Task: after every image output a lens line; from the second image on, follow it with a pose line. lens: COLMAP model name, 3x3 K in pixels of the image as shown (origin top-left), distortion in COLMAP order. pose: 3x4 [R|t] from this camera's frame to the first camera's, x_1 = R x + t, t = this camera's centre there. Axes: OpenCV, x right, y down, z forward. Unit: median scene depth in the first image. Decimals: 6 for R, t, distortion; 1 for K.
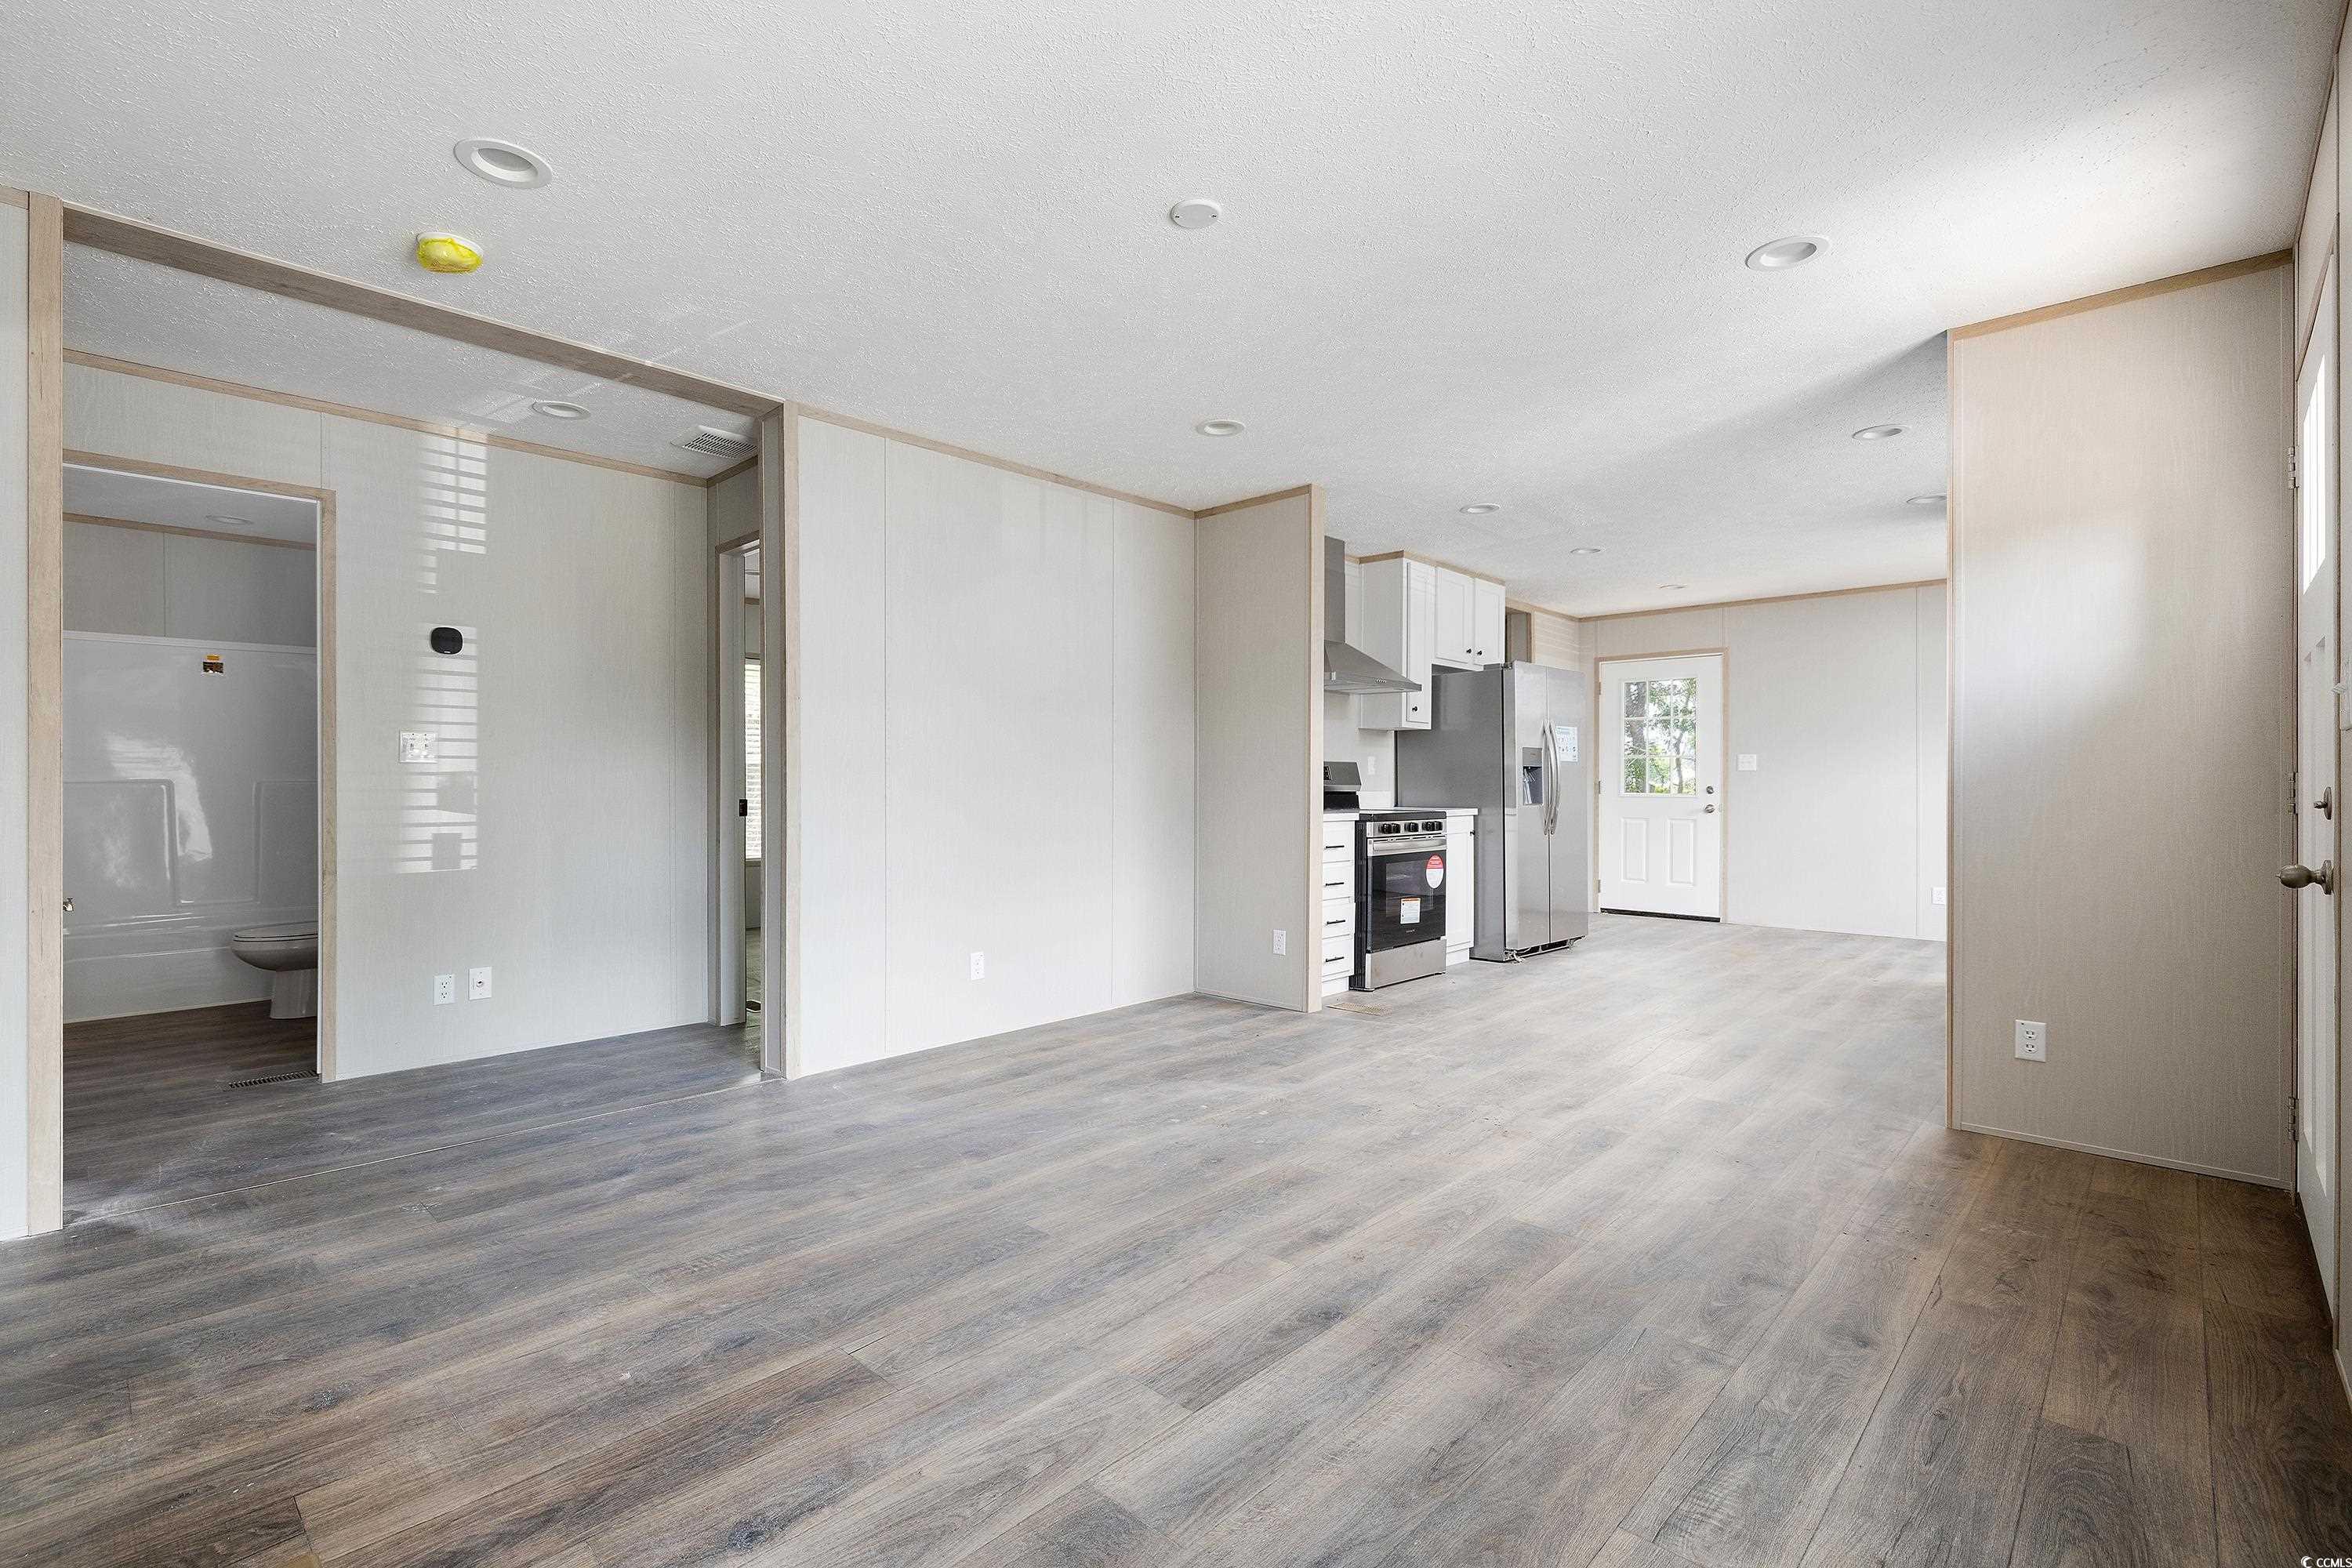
lens RADIAL K [[1046.2, 0, 1138.6], [0, 1046.2, 806.8], [0, 0, 1]] dist [-0.004928, -0.002312]
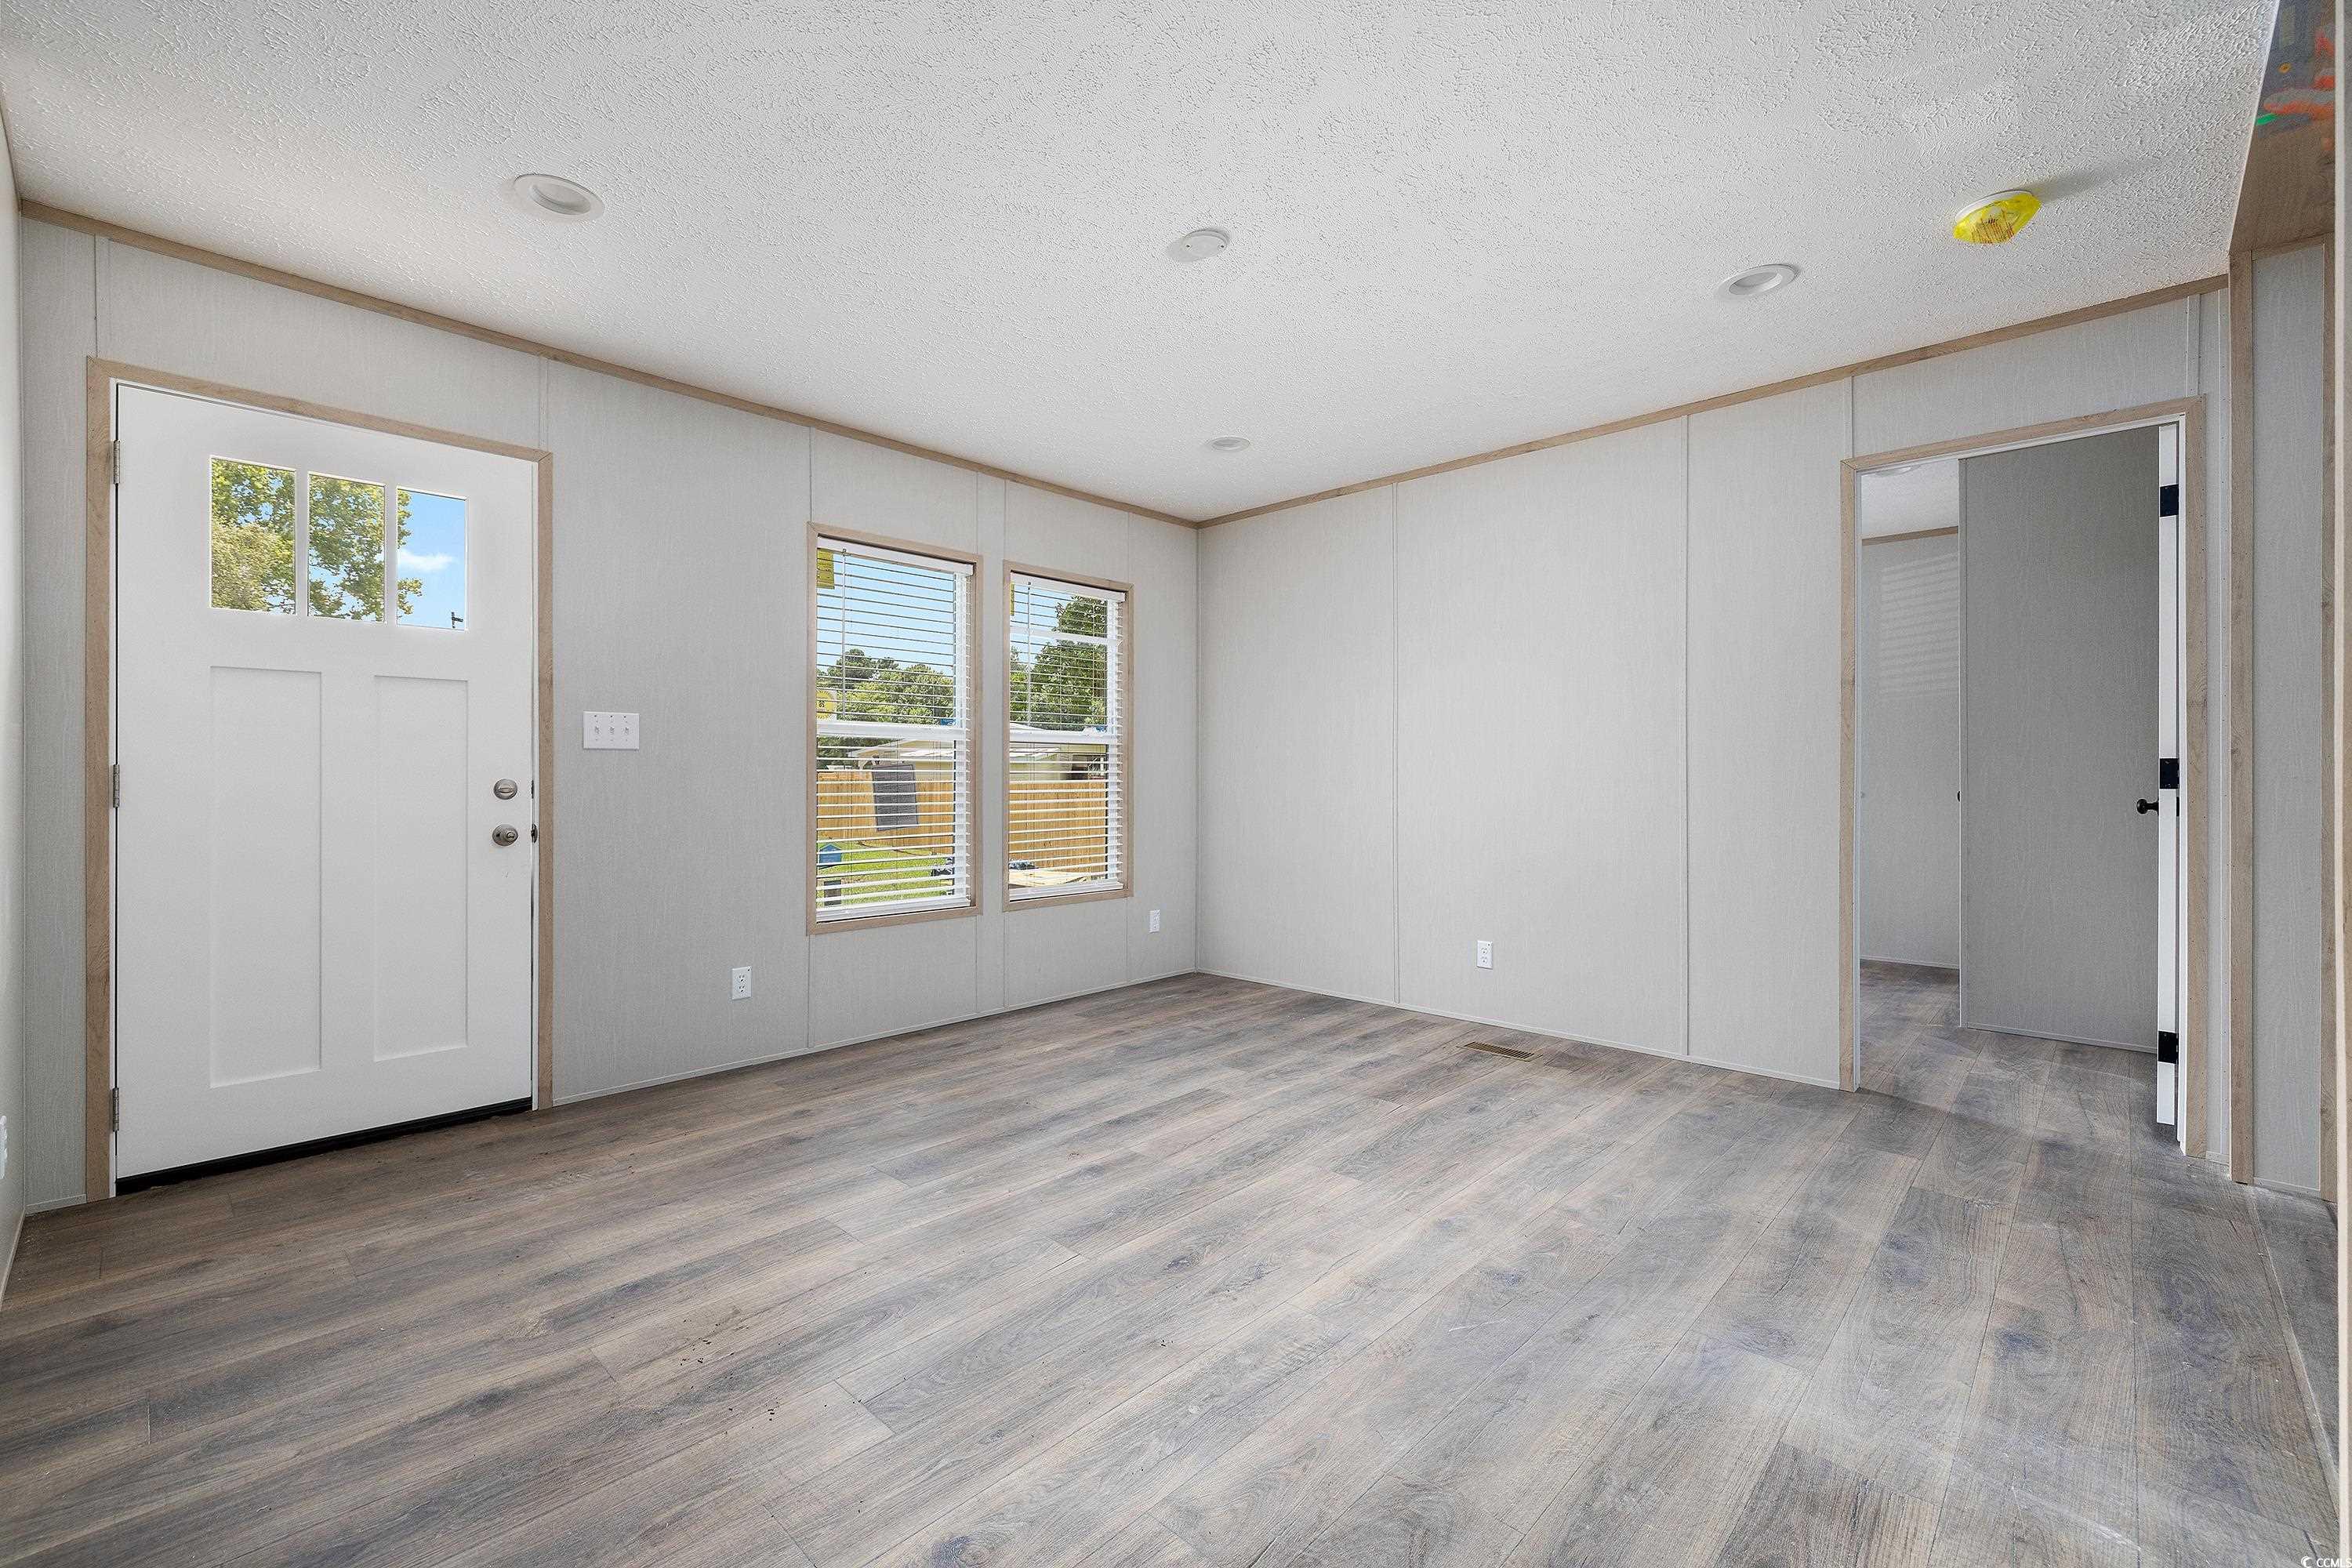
lens RADIAL K [[1001.2, 0, 1160.5], [0, 1001.2, 779.0], [0, 0, 1]] dist [-0.001039, -0.000269]
pose [[-0.999859, -0.001683, -0.016719, 0.137186], [-0.002025, 0.999789, 0.020452, -0.046091], [0.016681, 0.020483, -0.999651, 2.342179]]
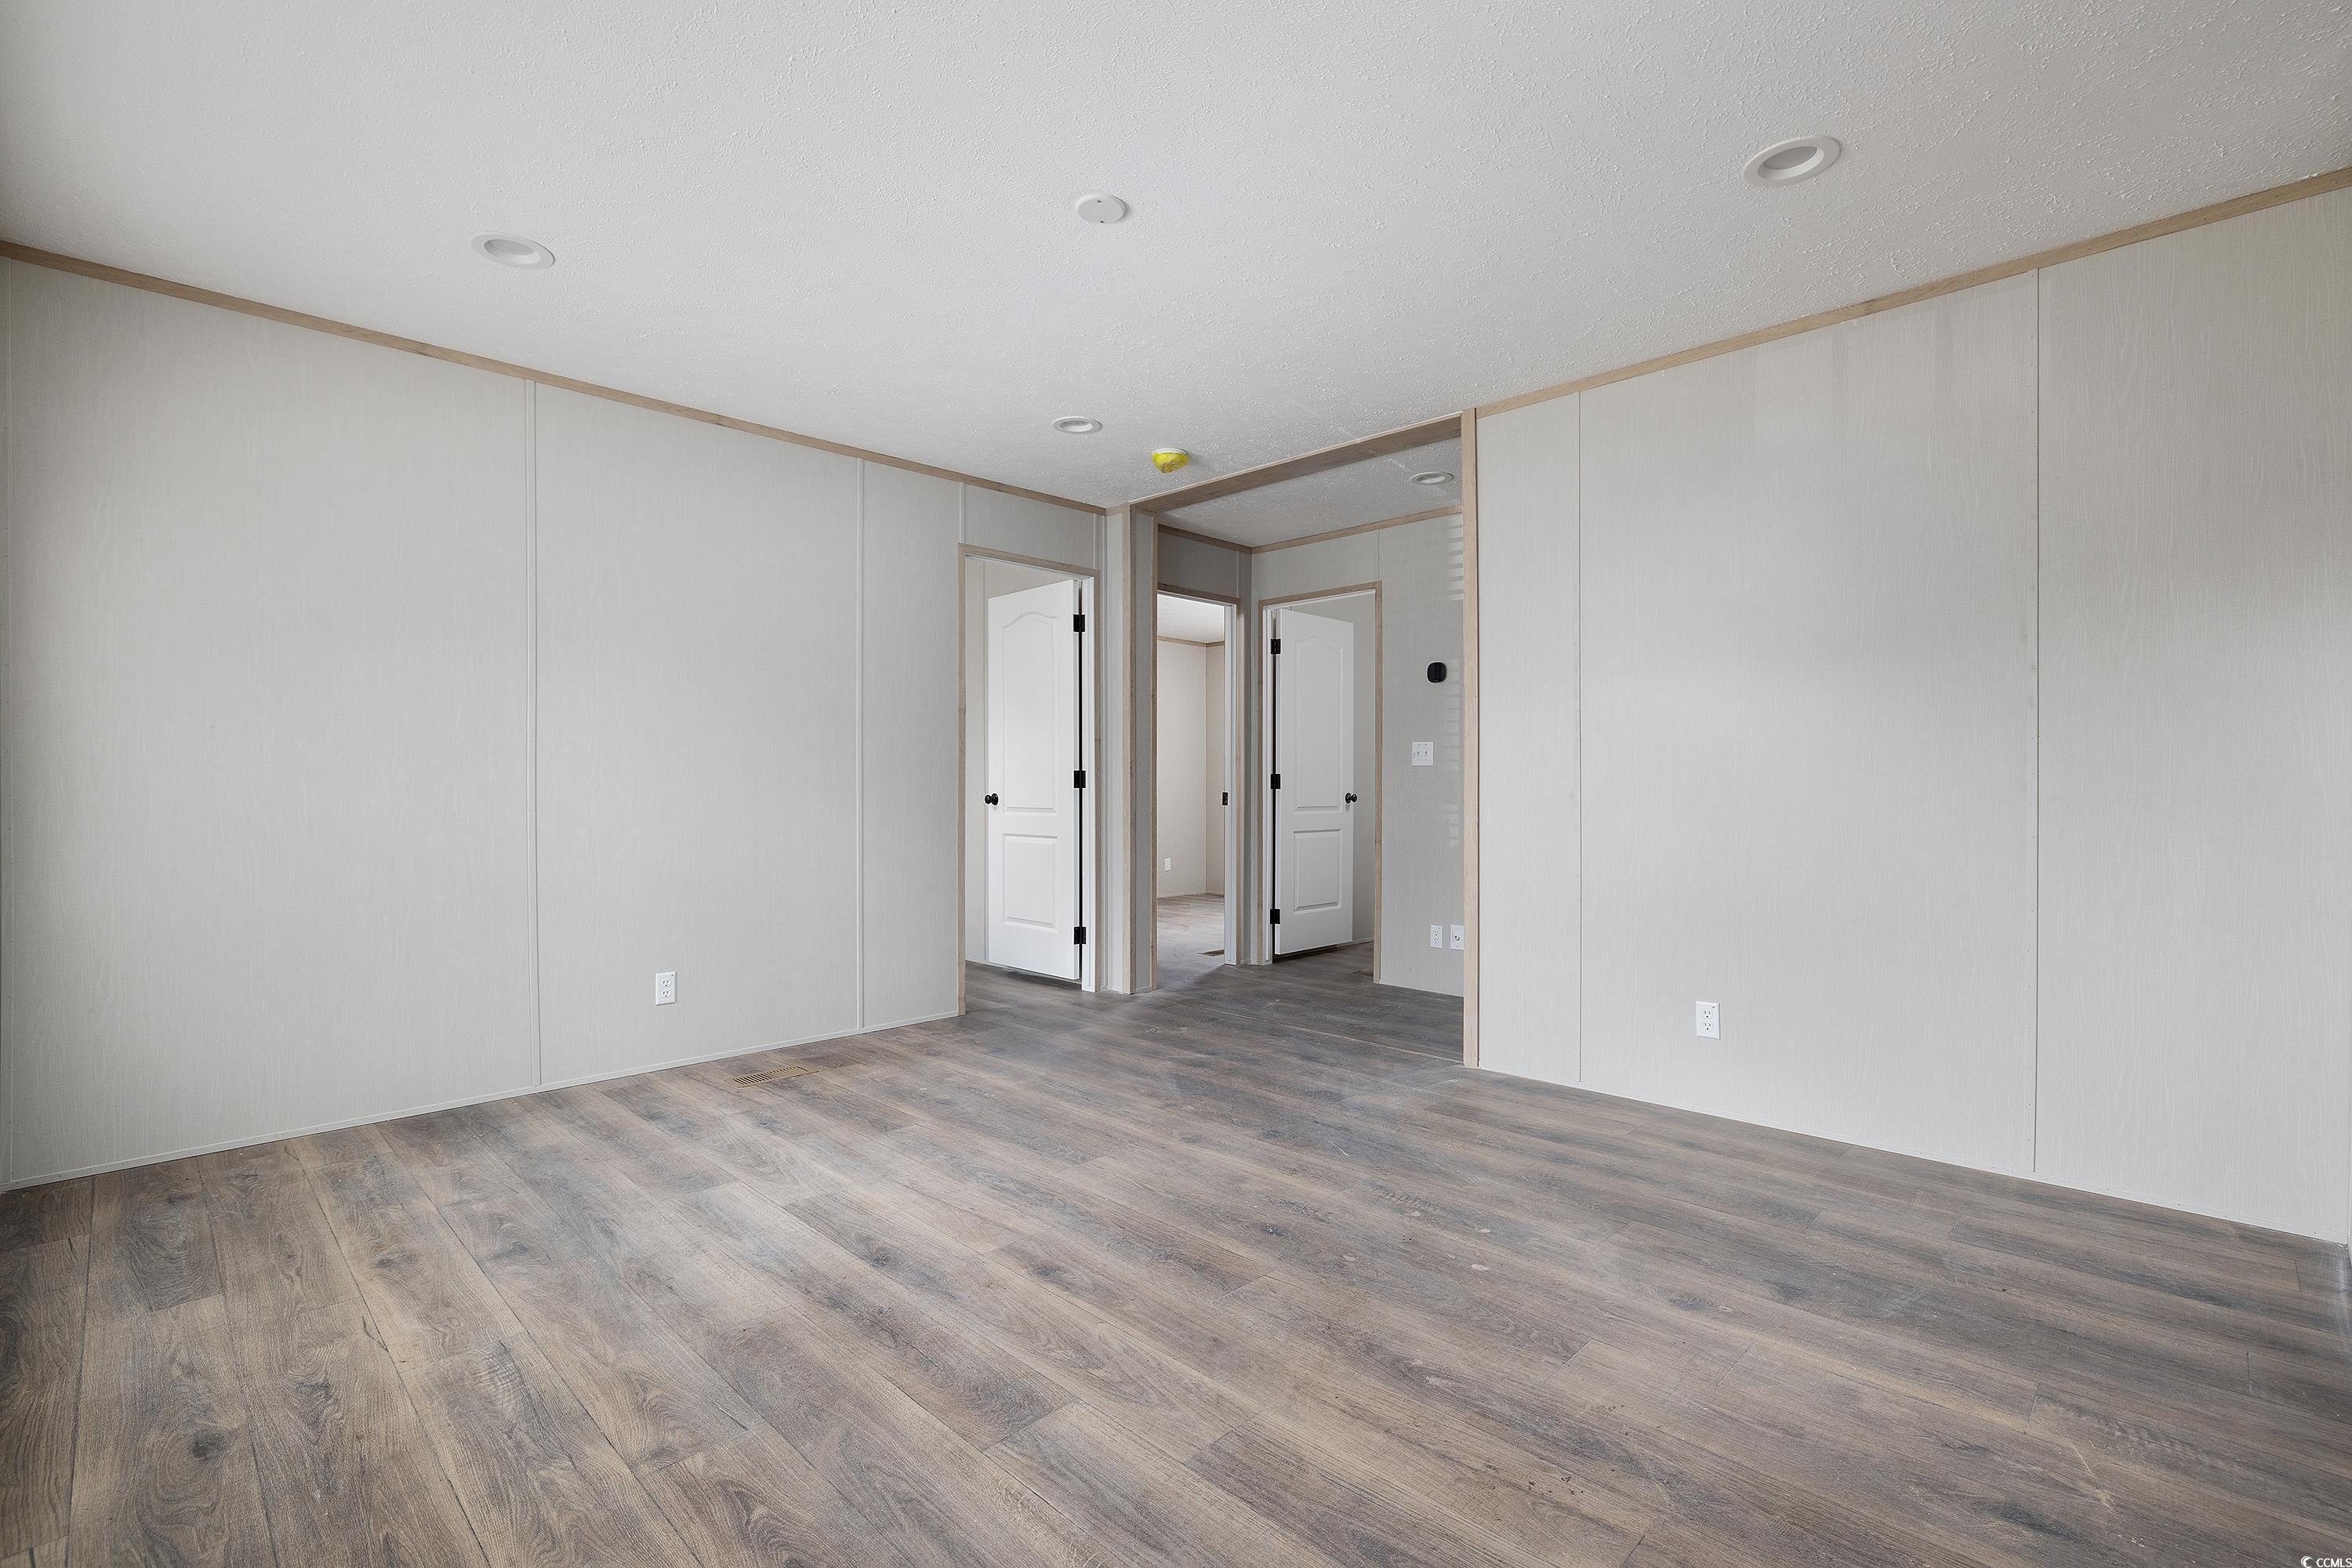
lens RADIAL K [[1046.2, 0, 1171.8], [0, 1046.2, 789.1], [0, 0, 1]] dist [-0.004928, -0.002312]
pose [[0.003224, 0.007148, -0.999969, 1.224145], [-0.019635, 0.999782, 0.007083, -0.025709], [0.999802, 0.019611, 0.003363, 1.230036]]
